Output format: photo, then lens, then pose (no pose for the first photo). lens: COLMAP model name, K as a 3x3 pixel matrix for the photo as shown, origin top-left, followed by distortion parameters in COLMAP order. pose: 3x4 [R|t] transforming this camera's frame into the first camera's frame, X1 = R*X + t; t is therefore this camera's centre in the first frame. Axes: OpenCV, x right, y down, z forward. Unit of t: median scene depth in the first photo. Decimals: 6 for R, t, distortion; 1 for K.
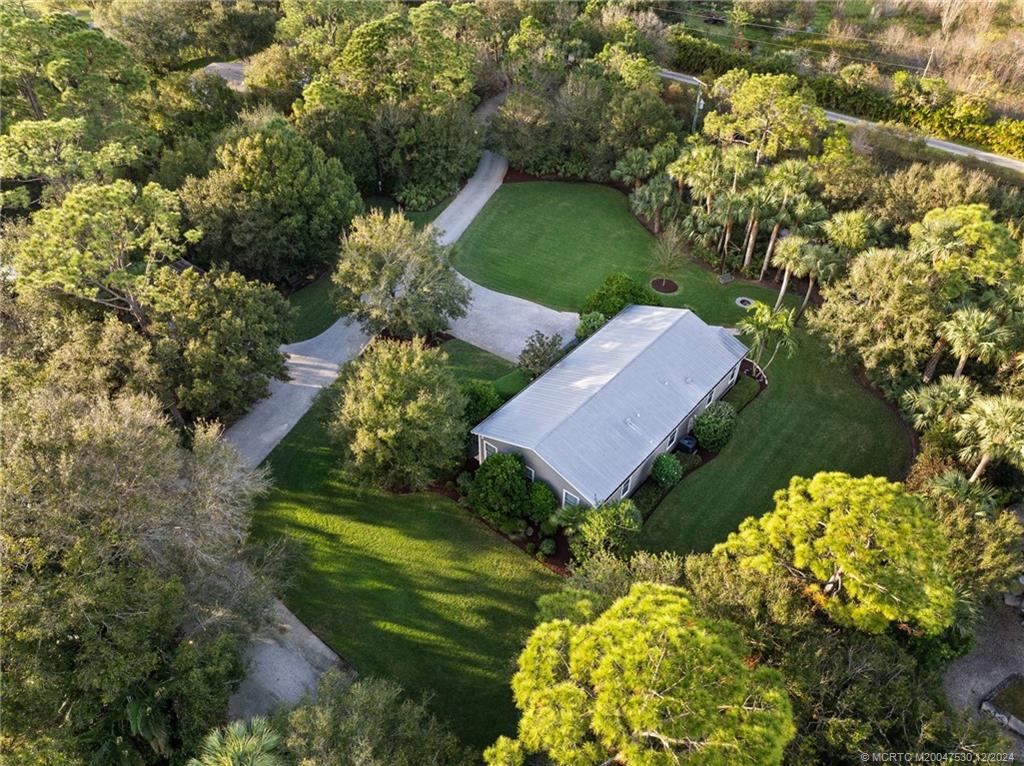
lens RADIAL K [[722.8, 0, 512.0], [0, 722.8, 383.0], [0, 0, 1]] dist [-0.016521, -0.046591]
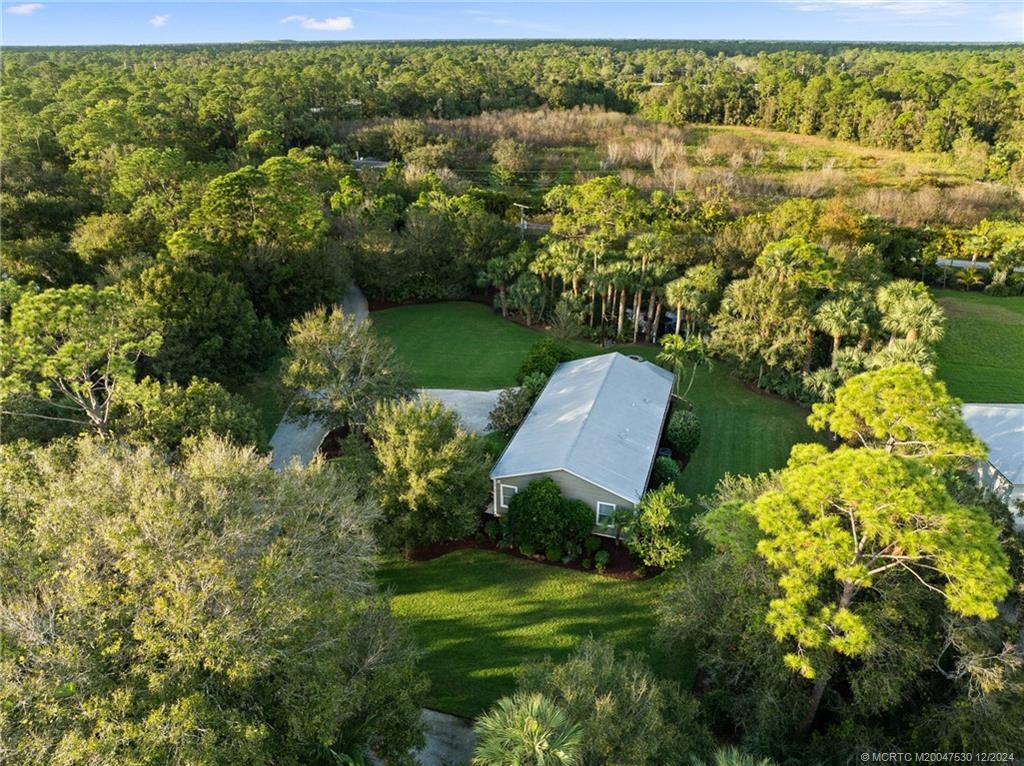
lens RADIAL K [[722.8, 0, 512.0], [0, 722.8, 383.0], [0, 0, 1]] dist [-0.016521, -0.046591]
pose [[0.925605, -0.170995, 0.337664, -0.274282], [0.251764, 0.944298, -0.211936, 0.131770], [-0.282615, 0.281181, 0.917097, 0.022457]]
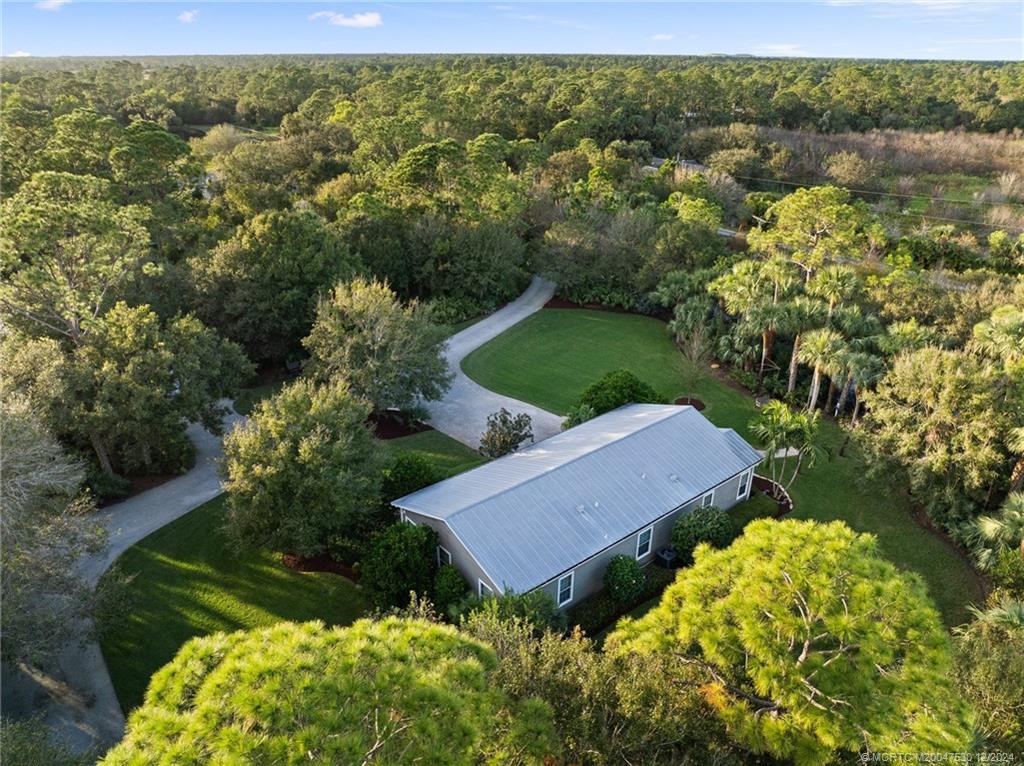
lens RADIAL K [[722.8, 0, 512.0], [0, 722.8, 383.0], [0, 0, 1]] dist [-0.016521, -0.046591]
pose [[0.982524, 0.077286, -0.169333, 0.167131], [-0.120839, 0.956799, -0.264451, 0.110455], [0.141579, 0.280291, 0.949417, 0.158325]]
